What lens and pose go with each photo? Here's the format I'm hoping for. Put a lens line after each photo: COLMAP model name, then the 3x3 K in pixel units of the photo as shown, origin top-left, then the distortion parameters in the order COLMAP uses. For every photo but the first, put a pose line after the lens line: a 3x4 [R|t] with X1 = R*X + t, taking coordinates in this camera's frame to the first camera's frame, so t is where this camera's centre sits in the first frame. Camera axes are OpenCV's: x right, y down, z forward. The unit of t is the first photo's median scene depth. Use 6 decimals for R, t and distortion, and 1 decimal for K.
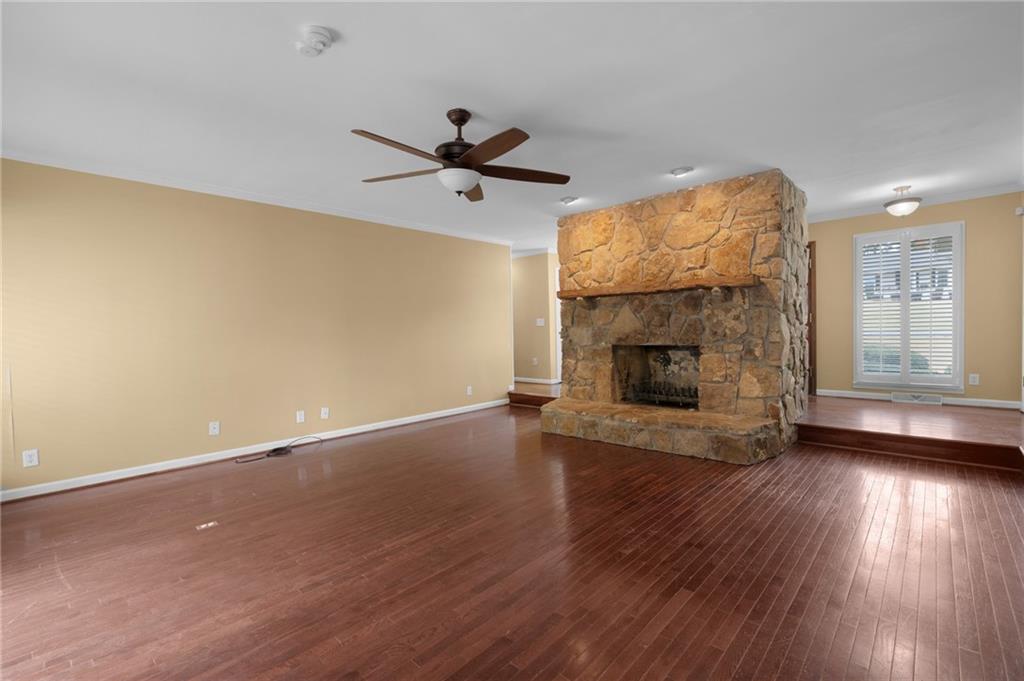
lens RADIAL K [[453.9, 0, 520.6], [0, 453.9, 344.8], [0, 0, 1]] dist [-0.003359, 0.000125]
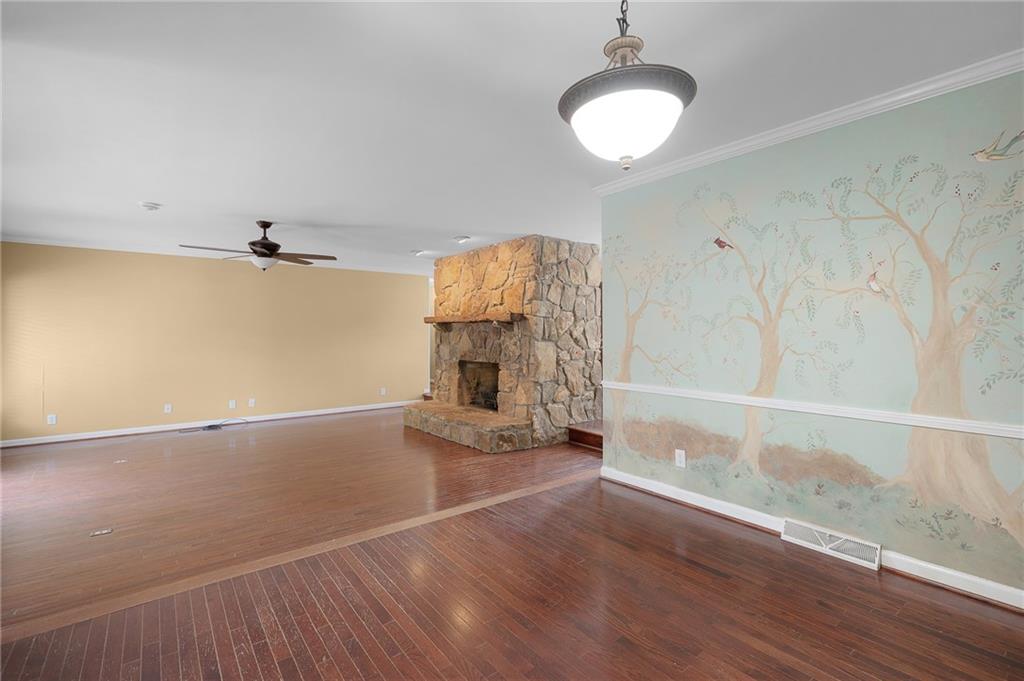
lens RADIAL K [[453.9, 0, 501.4], [0, 453.9, 333.4], [0, 0, 1]] dist [-0.003359, 0.000125]
pose [[0.986219, 0.020110, -0.164219, 0.592816], [-0.025420, 0.999218, -0.030295, -0.044424], [0.163481, 0.034052, 0.985959, -0.284749]]
